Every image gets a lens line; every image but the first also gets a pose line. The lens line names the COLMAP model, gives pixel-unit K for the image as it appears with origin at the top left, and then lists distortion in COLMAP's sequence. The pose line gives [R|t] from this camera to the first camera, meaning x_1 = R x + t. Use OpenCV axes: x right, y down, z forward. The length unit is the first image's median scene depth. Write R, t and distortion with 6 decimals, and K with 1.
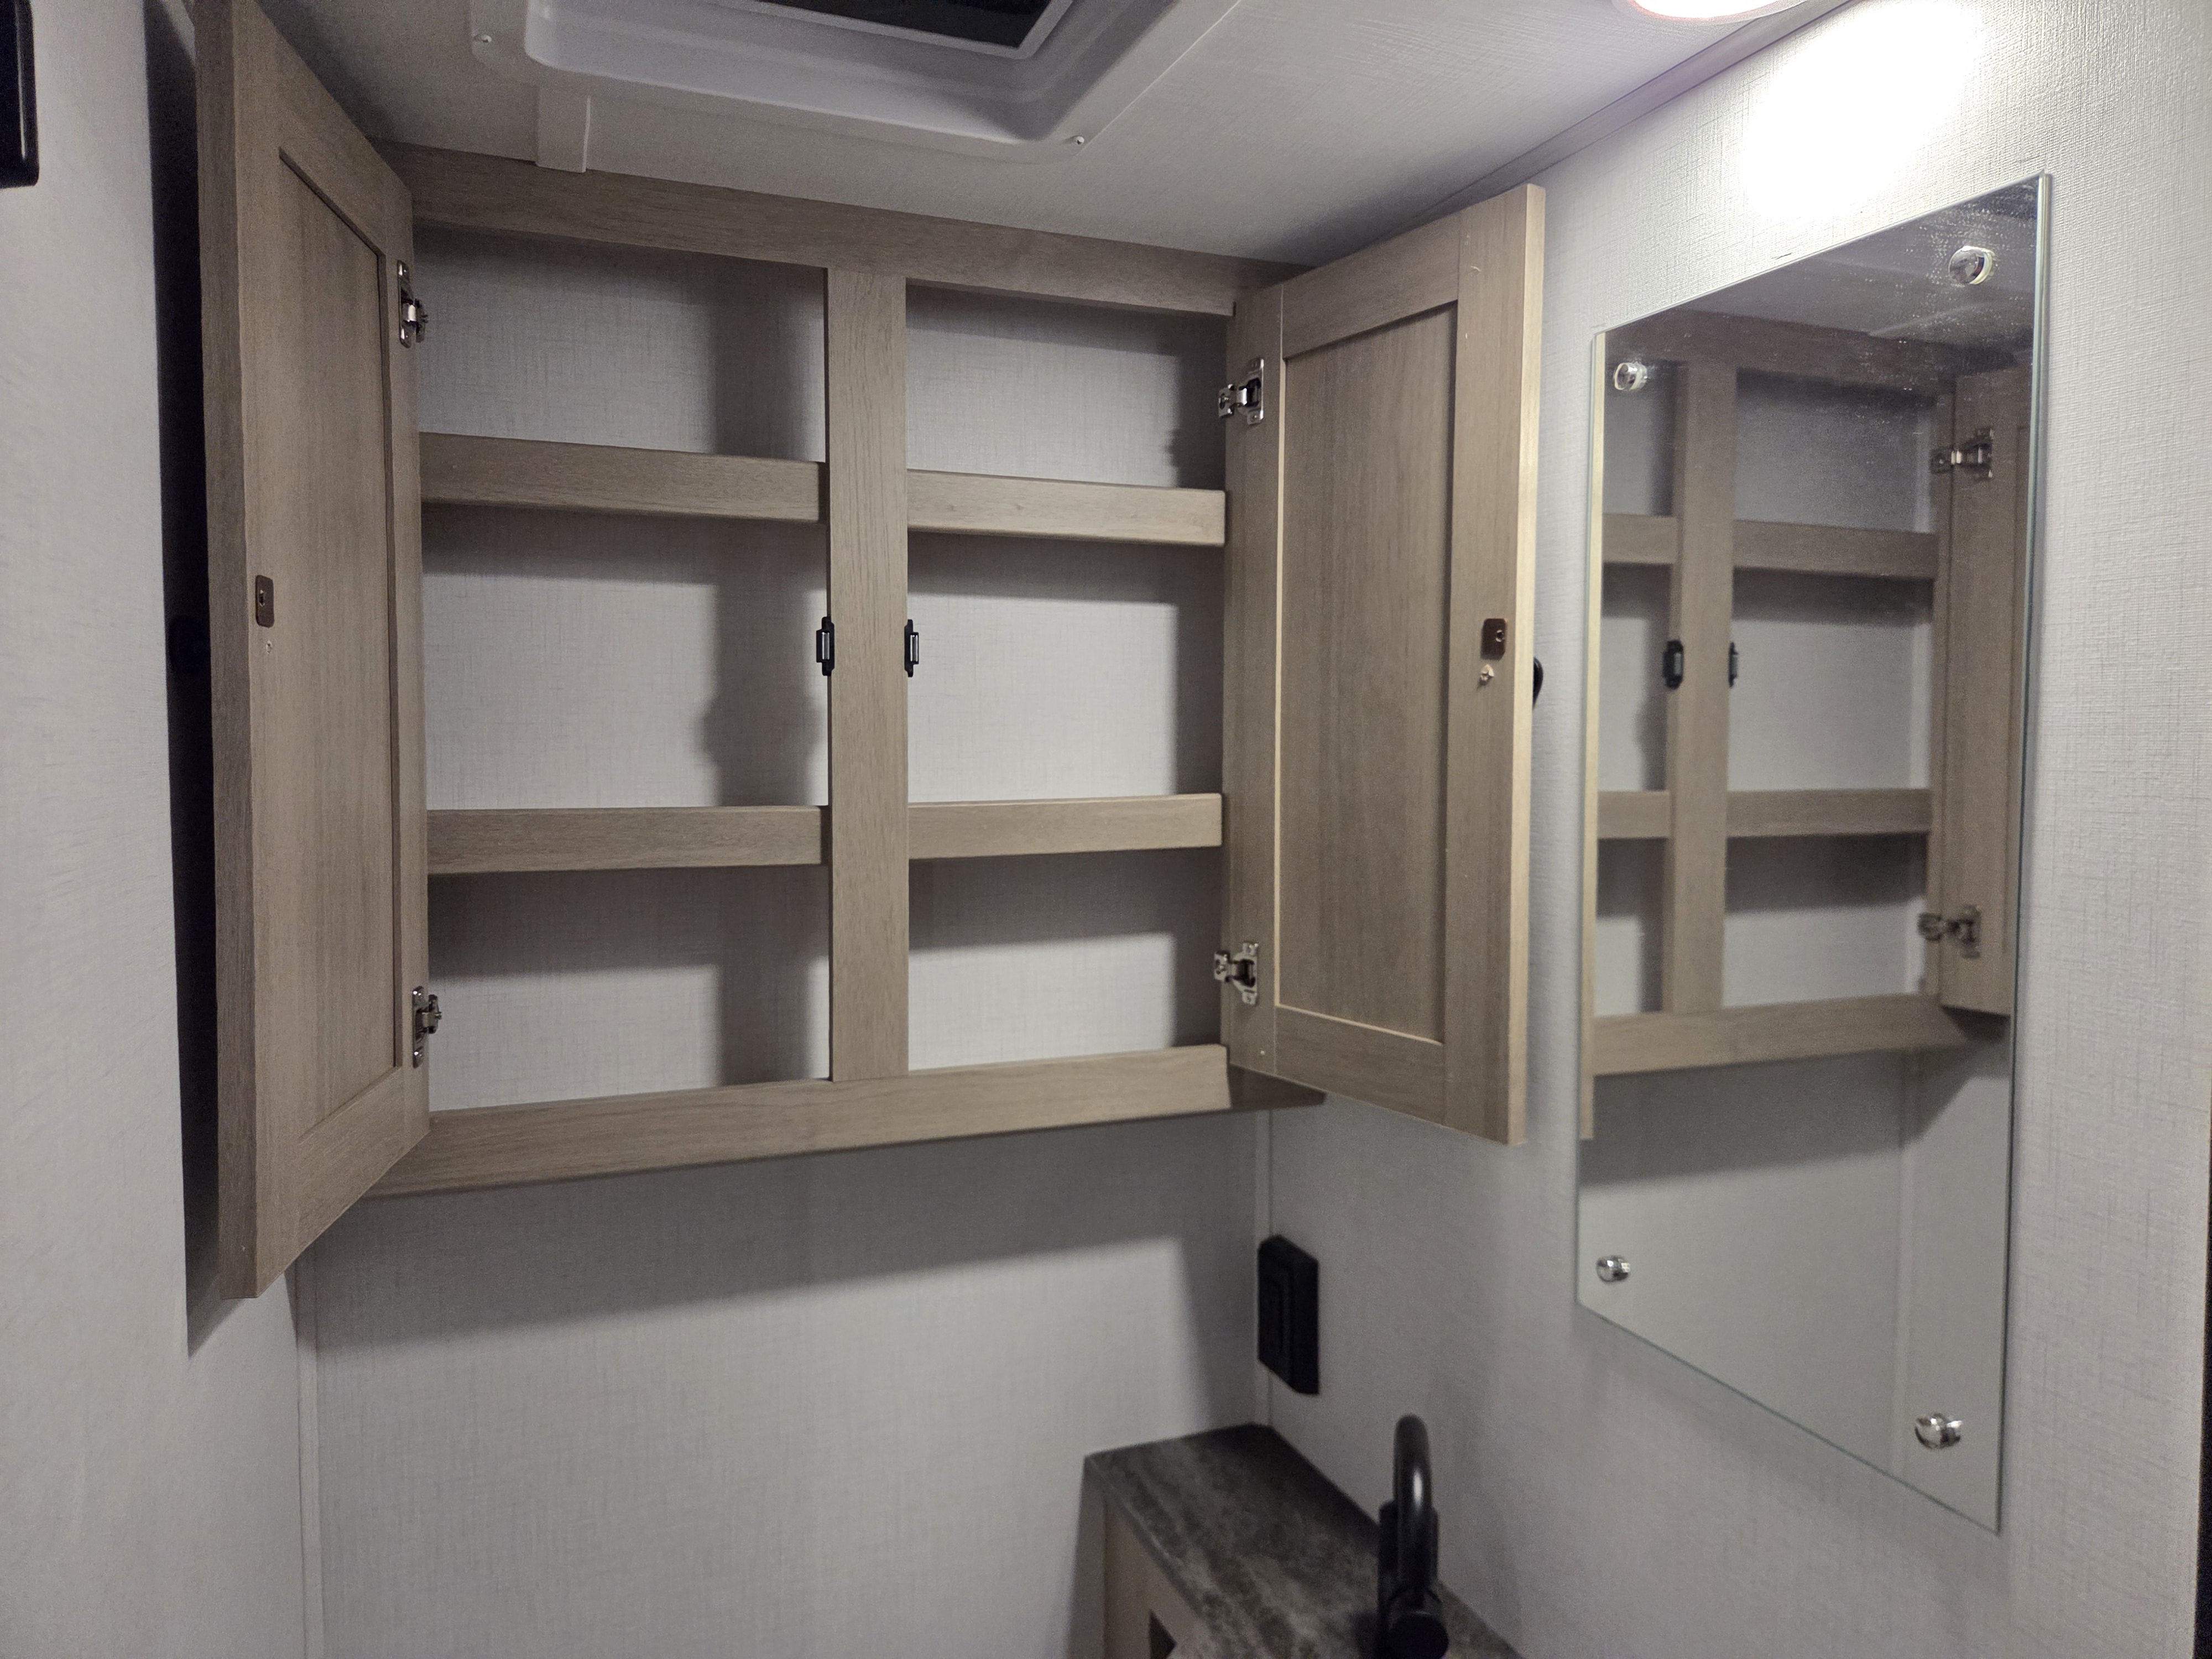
lens RADIAL K [[1494.0, 0, 1103.4], [0, 1494.0, 819.2], [0, 0, 1]] dist [0.050444, -0.058788]
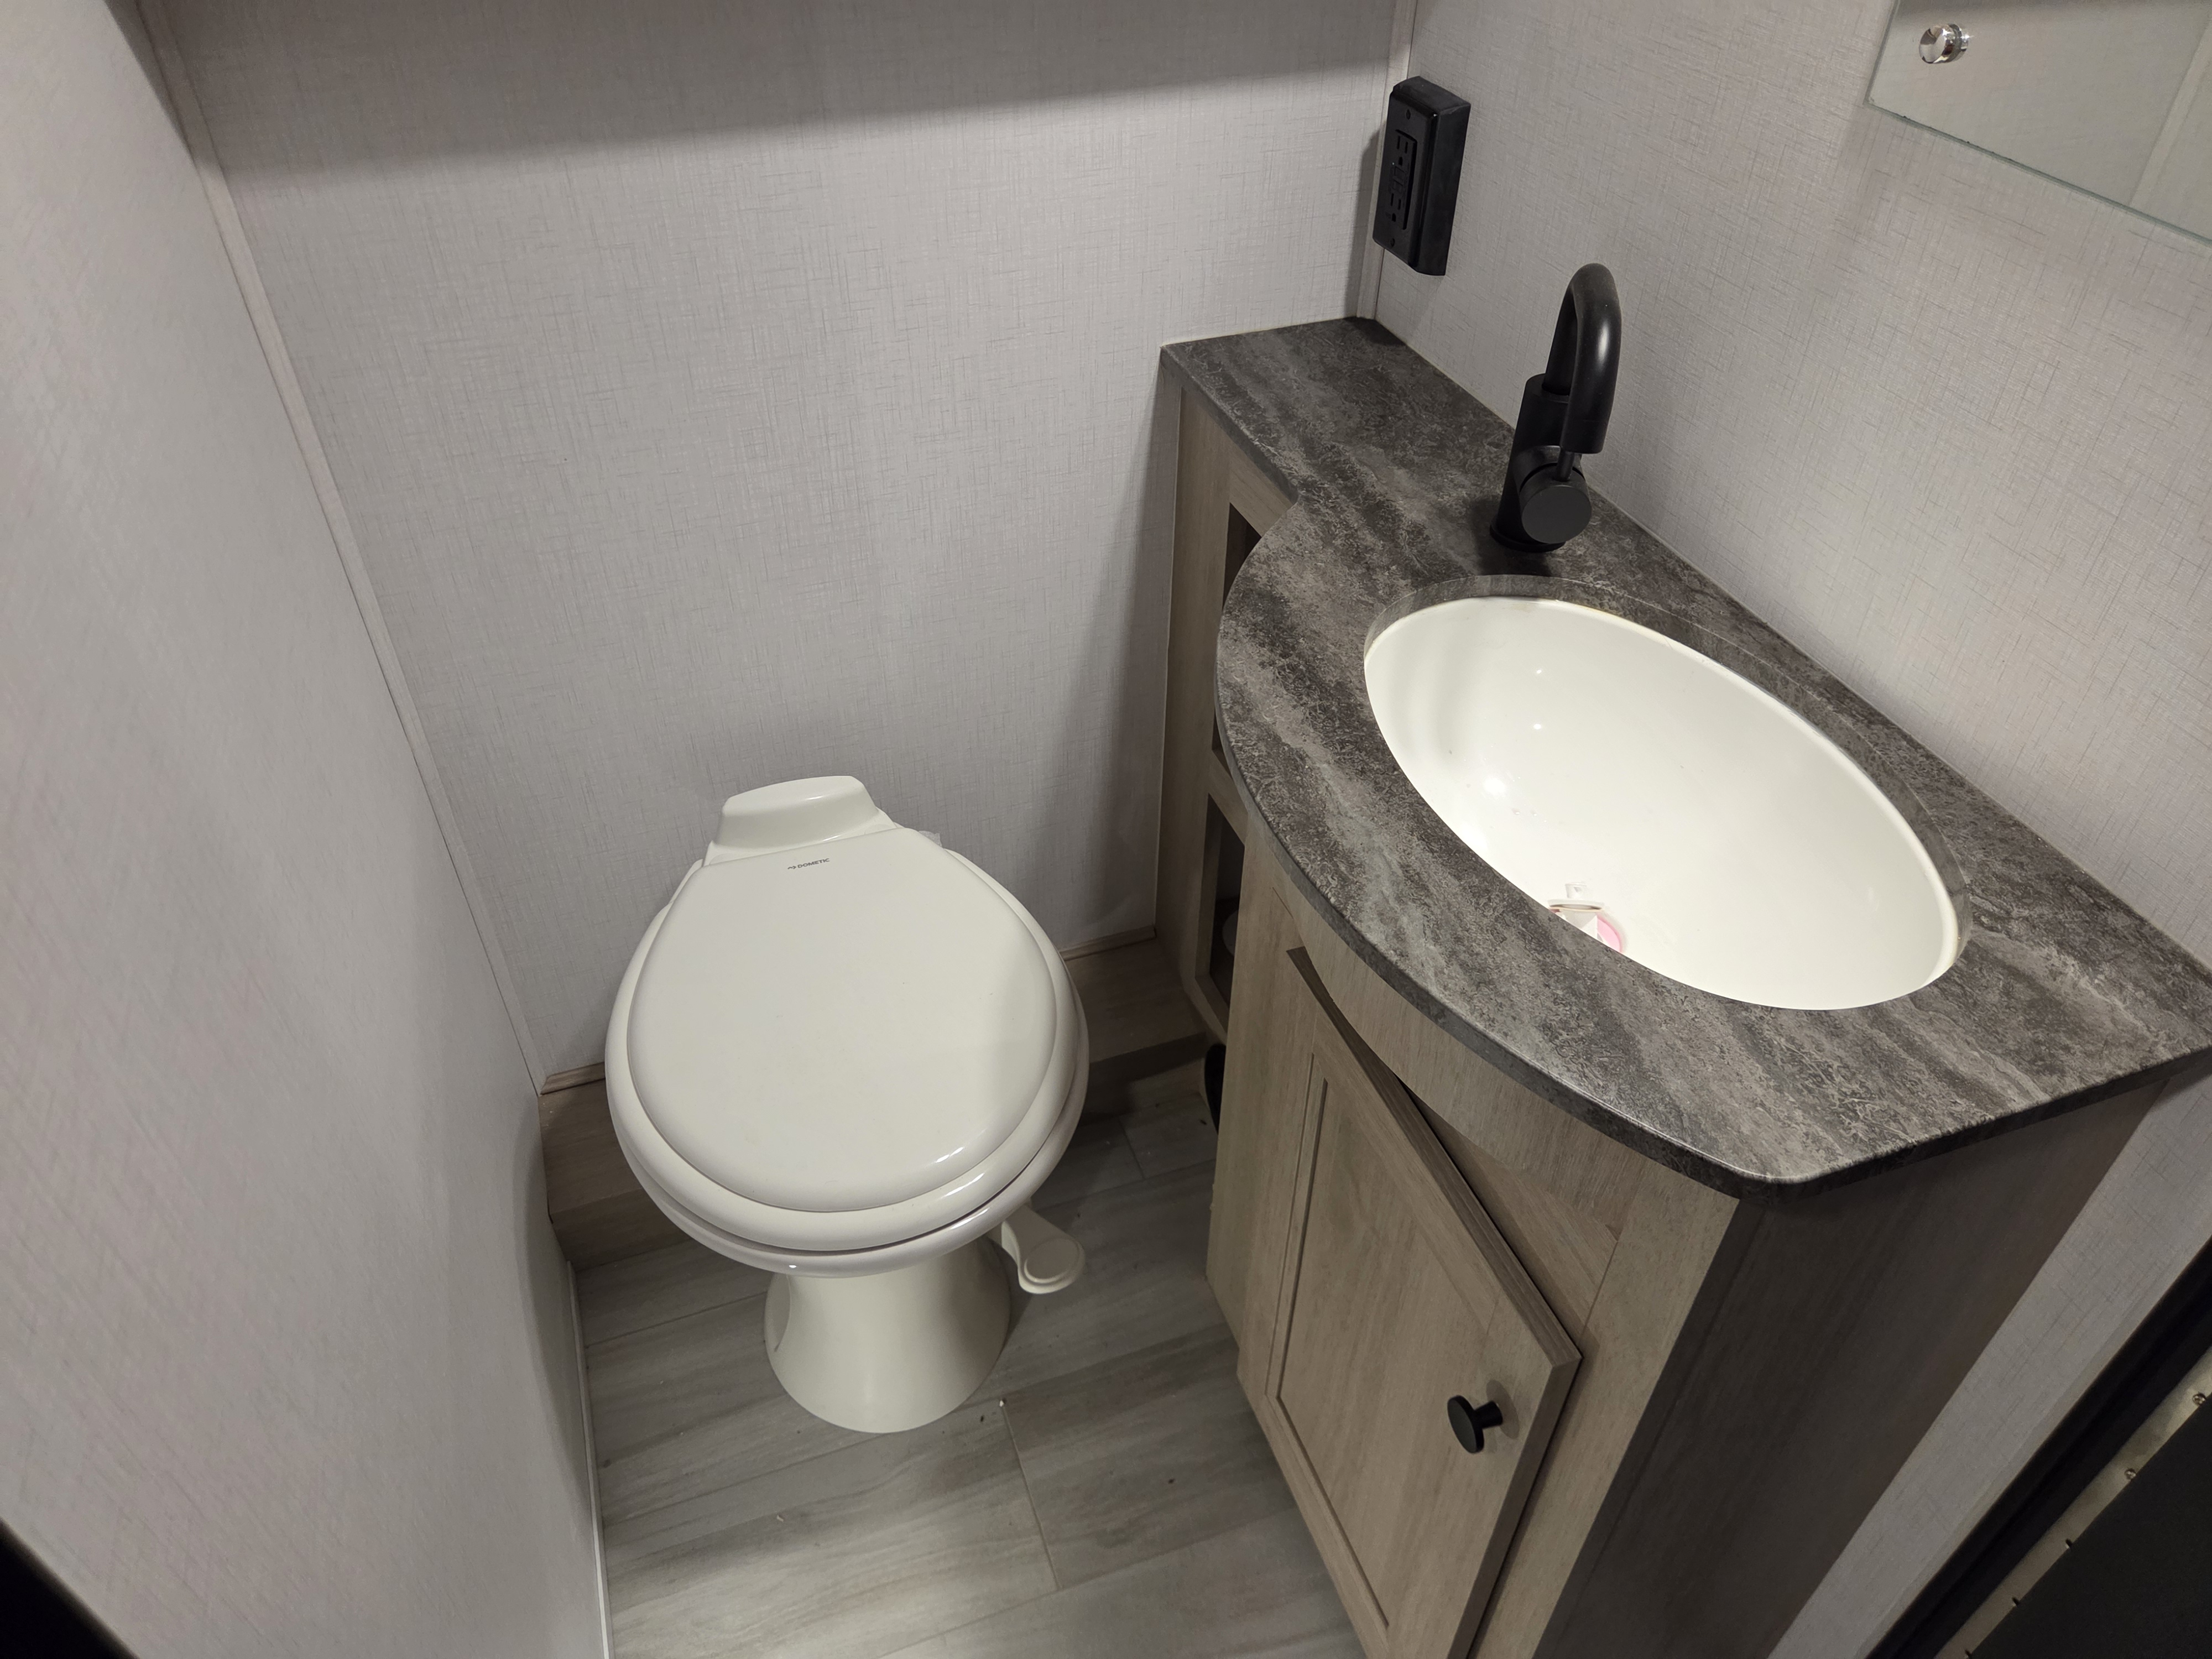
lens RADIAL K [[1494.0, 0, 1103.4], [0, 1494.0, 819.2], [0, 0, 1]] dist [0.050444, -0.058788]
pose [[0.999692, 0.019898, -0.014806, -0.032668], [-0.006698, 0.791370, 0.611301, 0.122517], [0.023881, -0.611014, 0.791260, 0.157154]]
